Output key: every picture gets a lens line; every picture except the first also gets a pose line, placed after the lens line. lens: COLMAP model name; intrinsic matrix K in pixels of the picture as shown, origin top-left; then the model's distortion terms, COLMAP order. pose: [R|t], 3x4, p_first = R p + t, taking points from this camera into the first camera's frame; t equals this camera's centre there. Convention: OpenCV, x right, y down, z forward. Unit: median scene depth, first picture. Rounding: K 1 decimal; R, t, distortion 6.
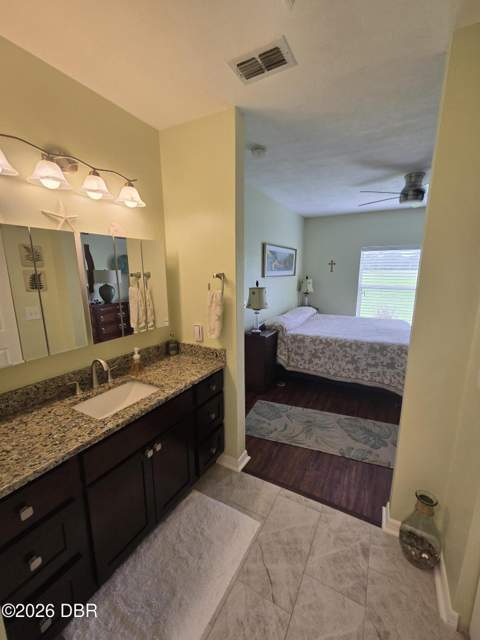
lens RADIAL K [[263.4, 0, 239.3], [0, 263.4, 324.4], [0, 0, 1]] dist [0.000106, -0.000598]
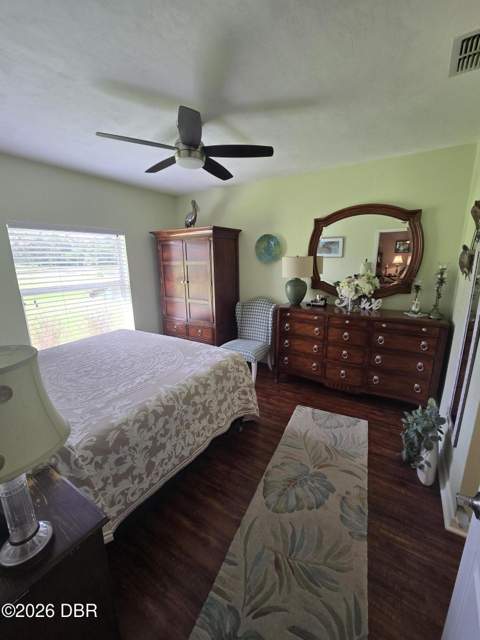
lens RADIAL K [[263.4, 0, 241.1], [0, 263.4, 318.5], [0, 0, 1]] dist [0.000106, -0.000598]
pose [[0.053514, -0.227358, 0.972340, -0.106870], [0.212576, 0.954009, 0.211373, -0.176351], [-0.975678, 0.195385, 0.099384, 0.815836]]
